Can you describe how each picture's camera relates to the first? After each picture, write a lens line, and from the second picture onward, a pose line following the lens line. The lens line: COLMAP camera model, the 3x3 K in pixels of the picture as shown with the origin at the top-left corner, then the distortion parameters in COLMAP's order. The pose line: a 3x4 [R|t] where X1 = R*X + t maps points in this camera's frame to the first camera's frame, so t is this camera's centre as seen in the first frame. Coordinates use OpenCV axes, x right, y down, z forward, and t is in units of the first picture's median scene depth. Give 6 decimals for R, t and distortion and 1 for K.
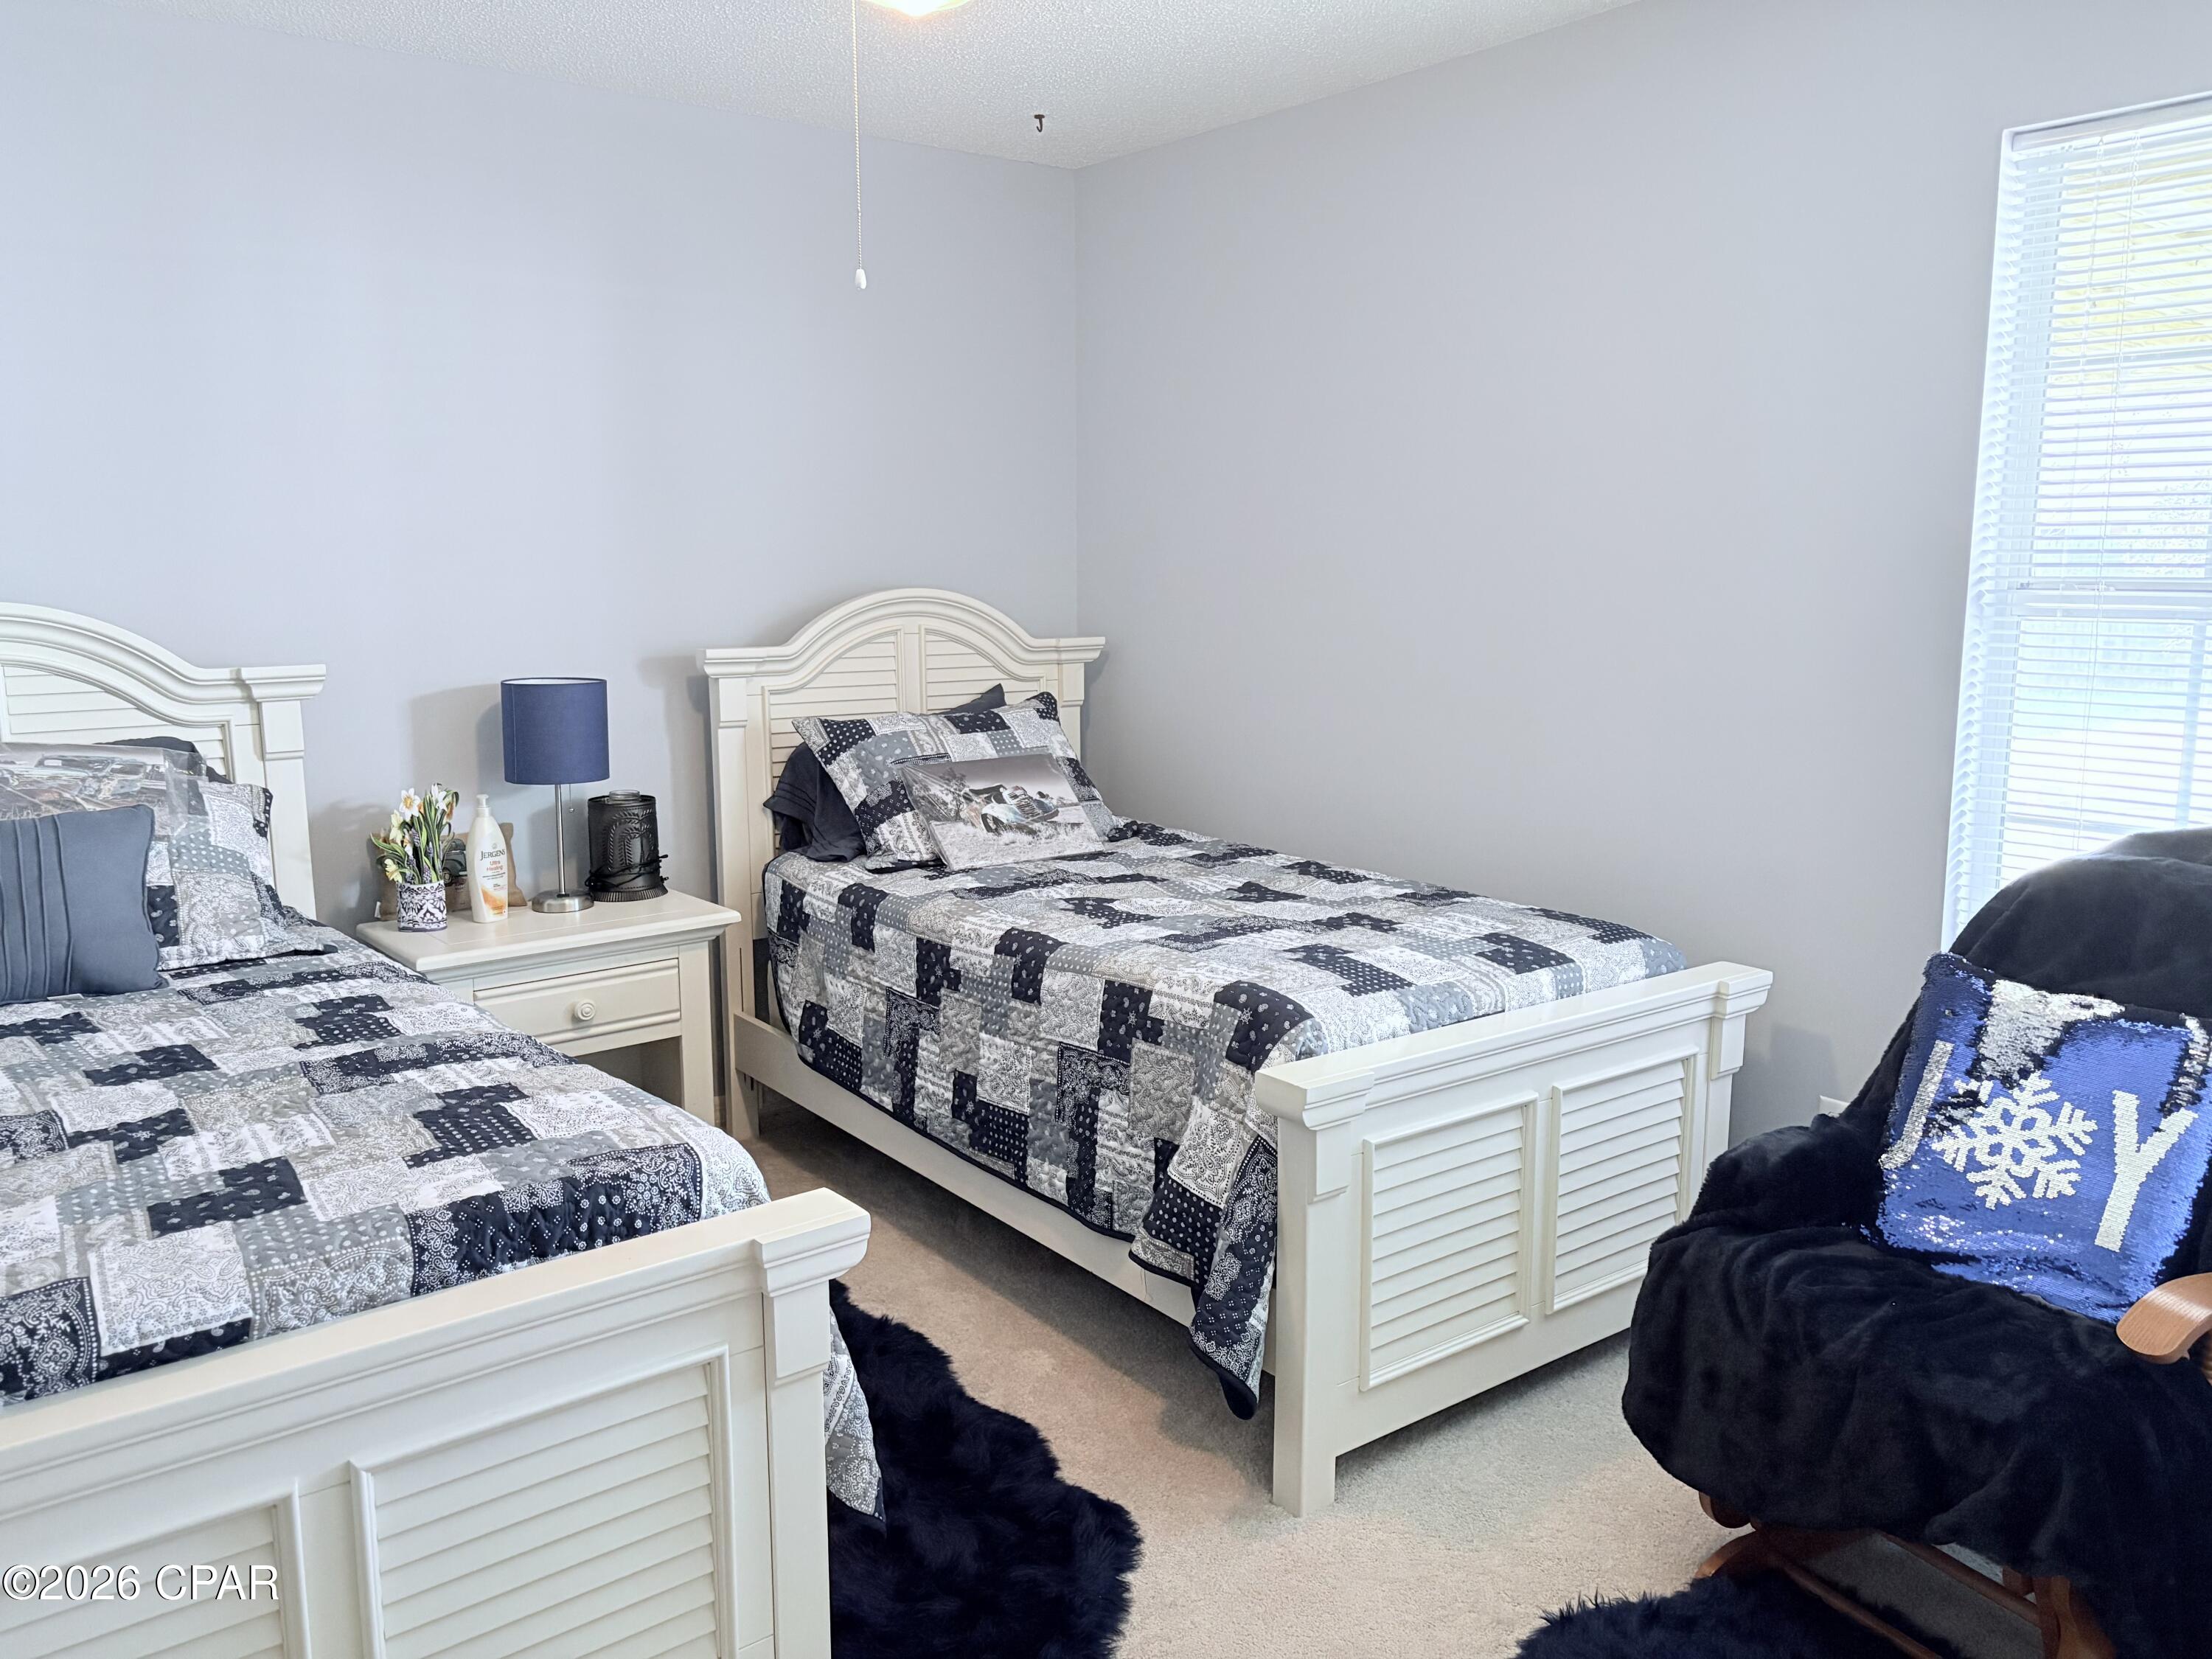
lens RADIAL K [[1649.7, 0, 1104.3], [0, 1649.7, 813.5], [0, 0, 1]] dist [0.056931, -0.074197]
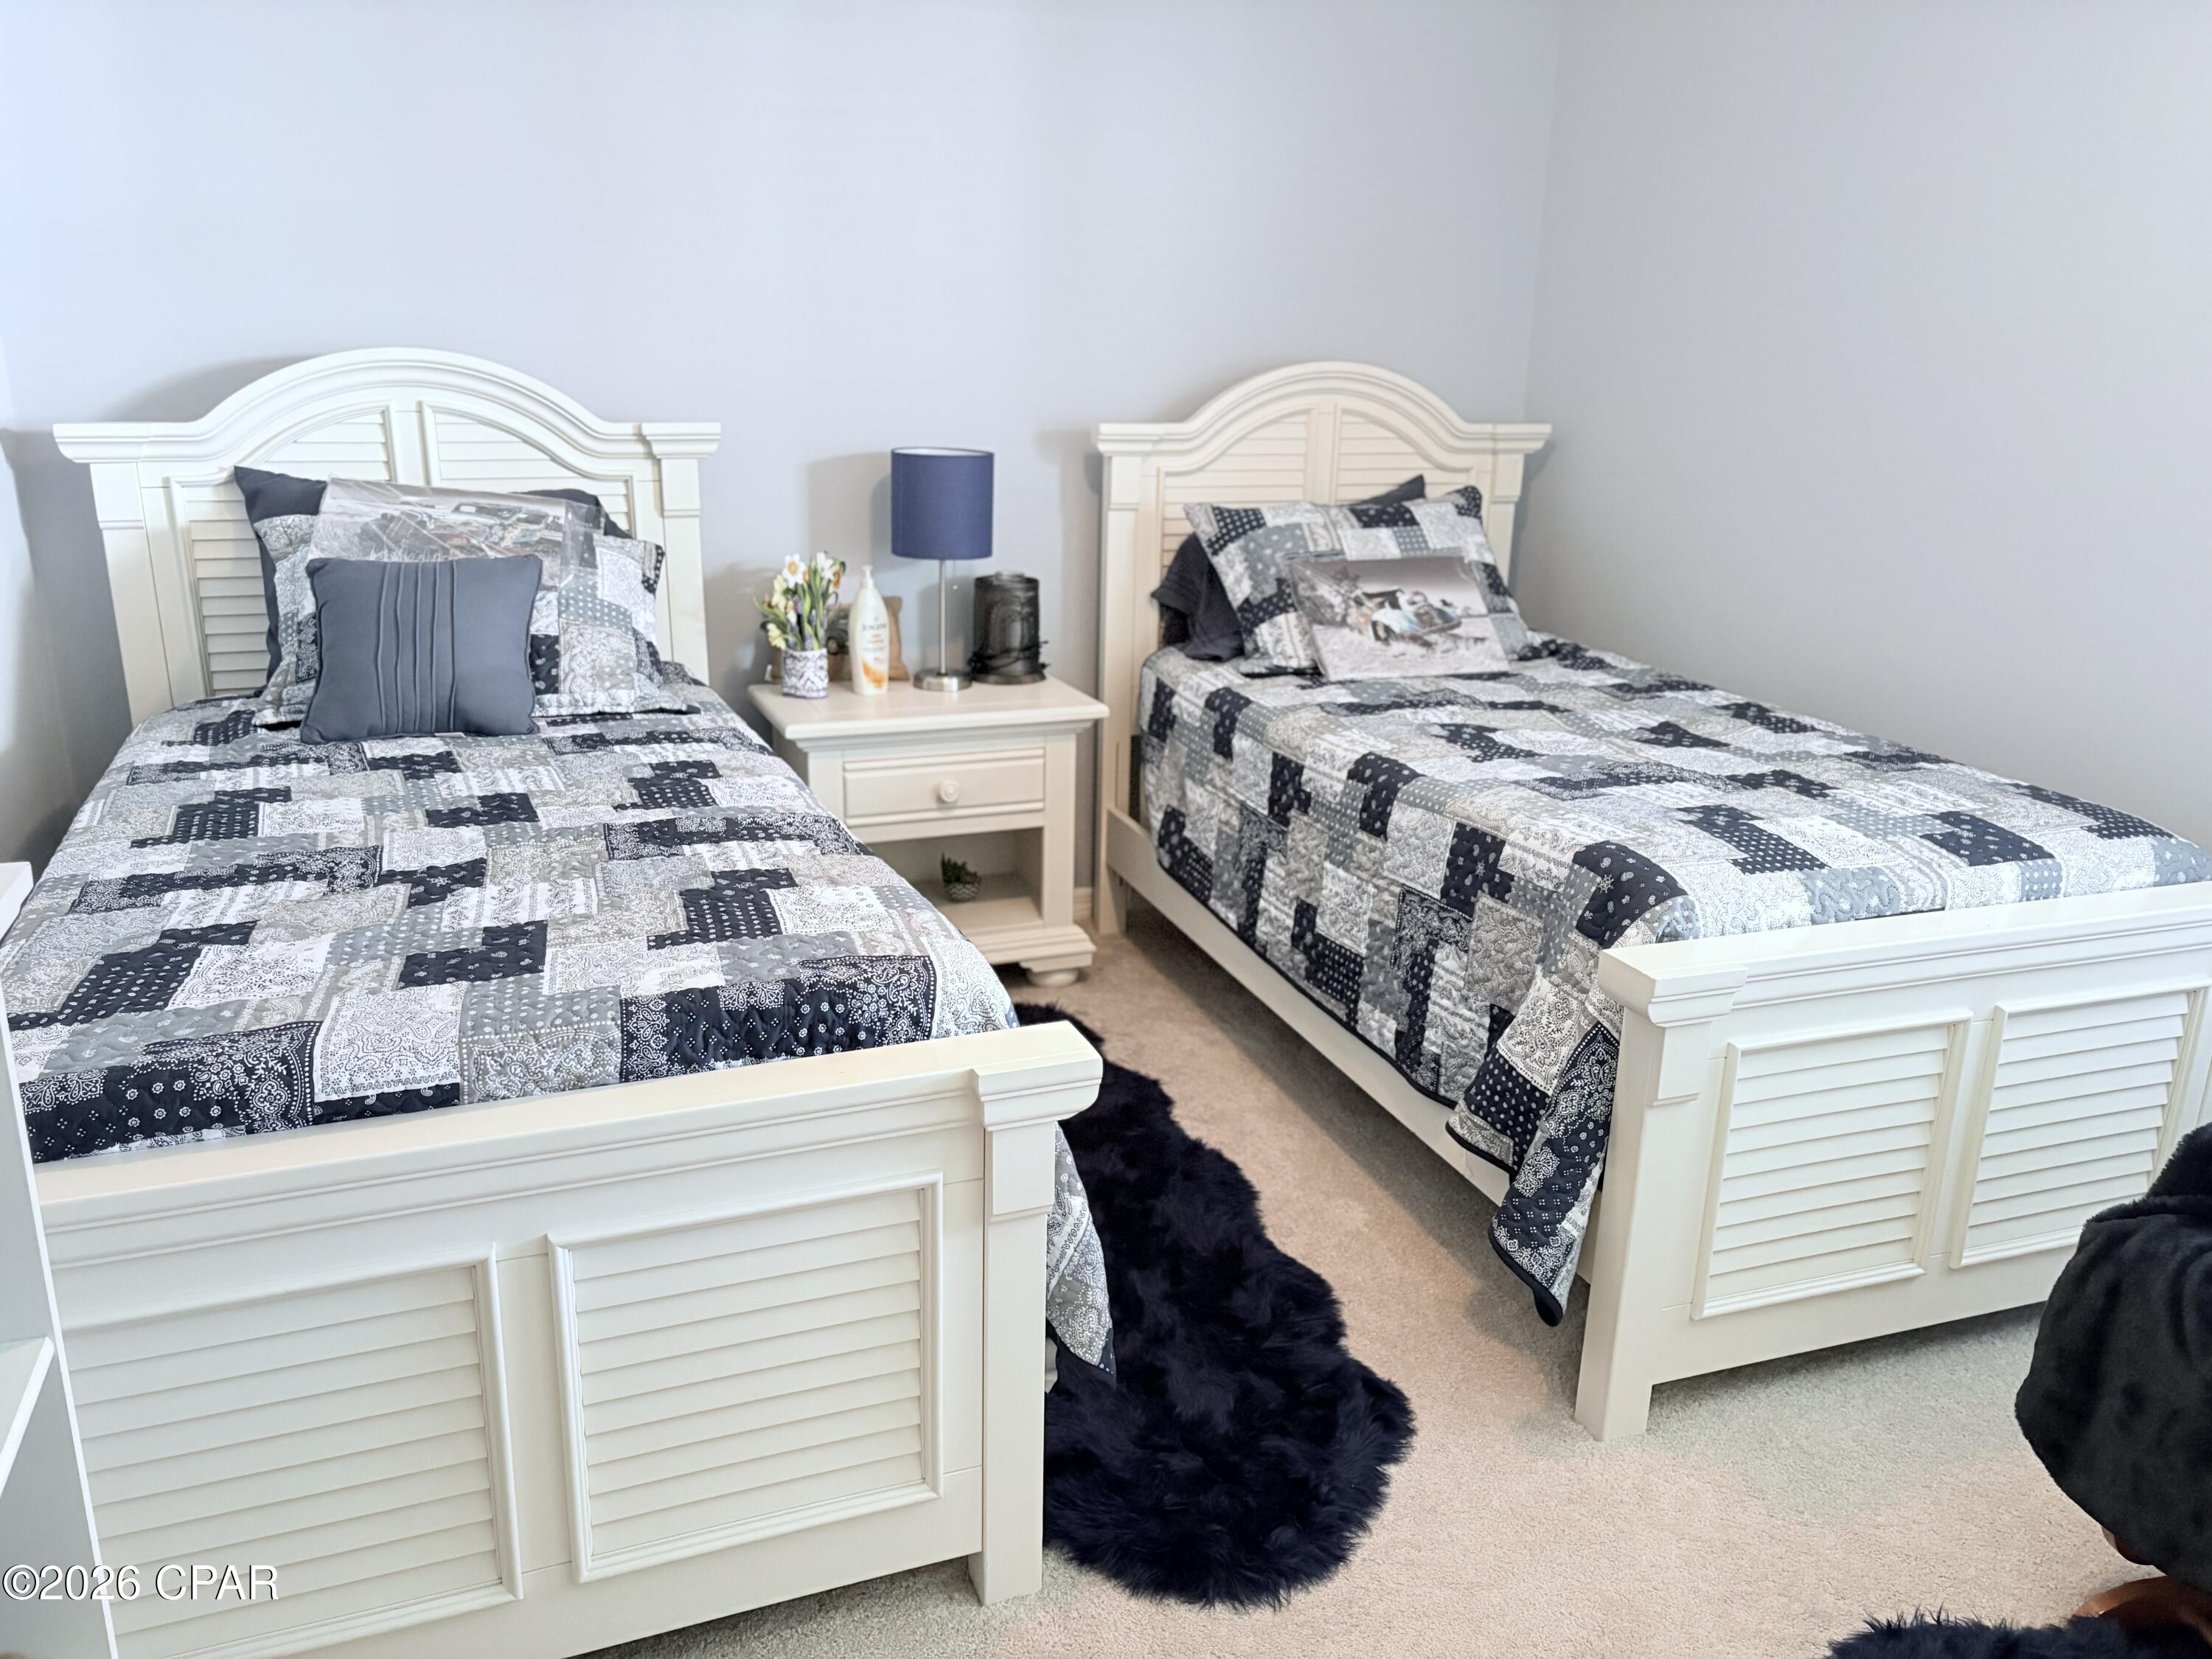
lens RADIAL K [[1653.5, 0, 1111.4], [0, 1653.5, 833.5], [0, 0, 1]] dist [0.068896, -0.089290]
pose [[0.955697, 0.106793, -0.274296, 0.068250], [-0.068194, 0.986840, 0.146613, -0.010715], [0.286344, -0.121413, 0.950403, 0.100013]]
